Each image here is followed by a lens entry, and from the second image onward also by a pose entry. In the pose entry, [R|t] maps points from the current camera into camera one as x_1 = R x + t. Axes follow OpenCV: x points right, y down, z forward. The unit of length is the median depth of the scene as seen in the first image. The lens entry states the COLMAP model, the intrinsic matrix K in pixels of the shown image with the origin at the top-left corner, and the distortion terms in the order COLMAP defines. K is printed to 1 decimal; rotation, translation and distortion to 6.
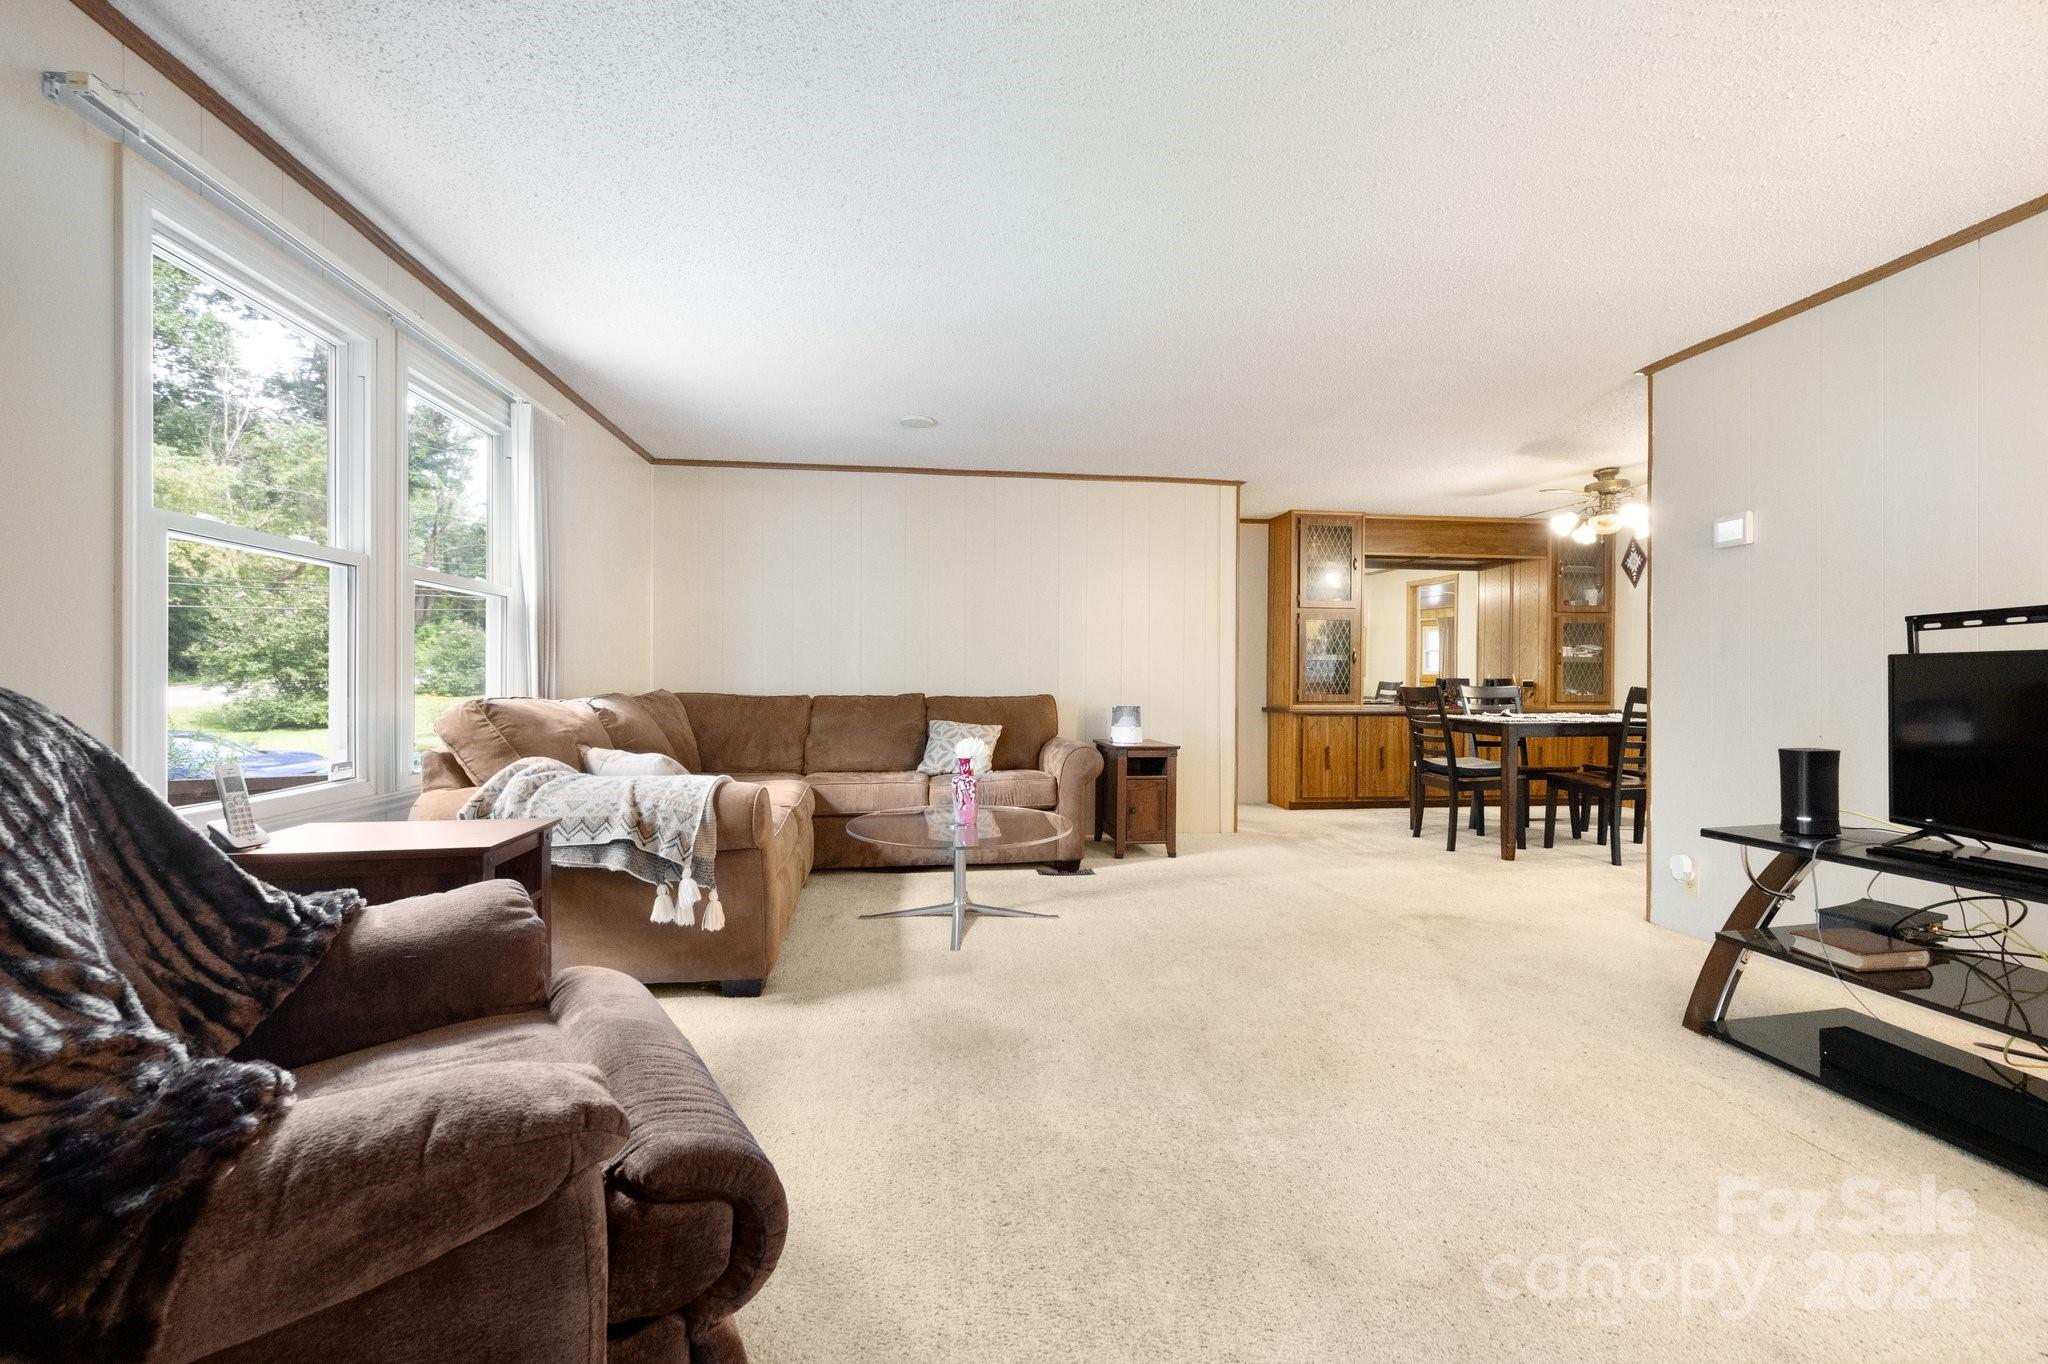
lens RADIAL K [[822.3, 0, 1024.4], [0, 822.3, 684.0], [0, 0, 1]] dist [-0.001119, -0.000415]
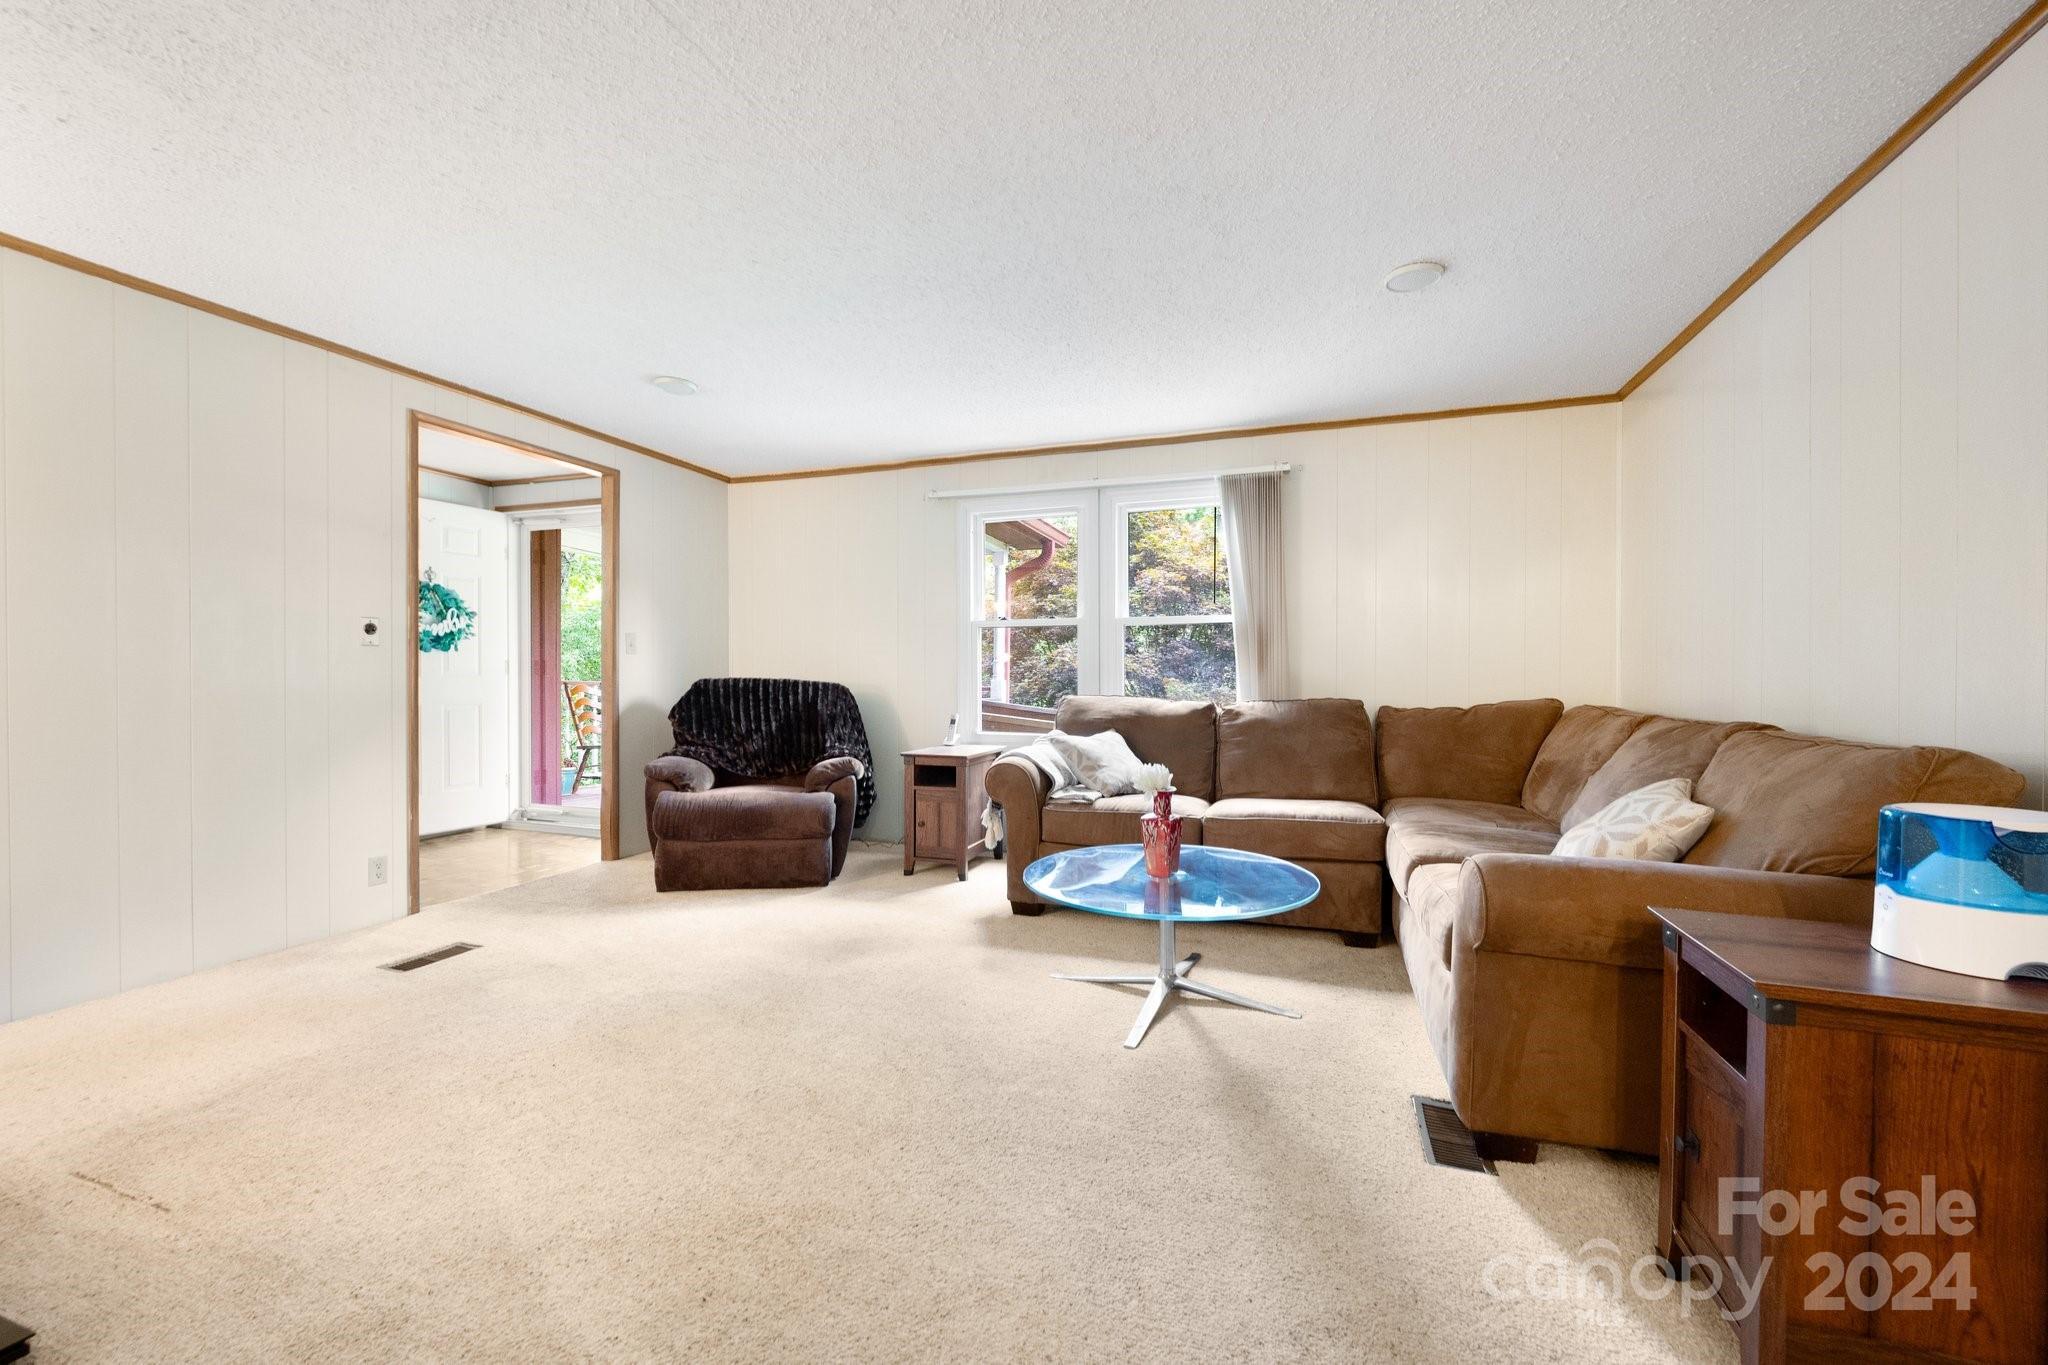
lens RADIAL K [[822.3, 0, 1024.3], [0, 822.3, 681.6], [0, 0, 1]] dist [-0.001119, -0.000415]
pose [[-0.432463, 0.005447, -0.901635, 0.870774], [-0.003215, 0.999966, 0.007583, -0.022767], [0.901646, 0.006179, -0.432431, 1.541989]]
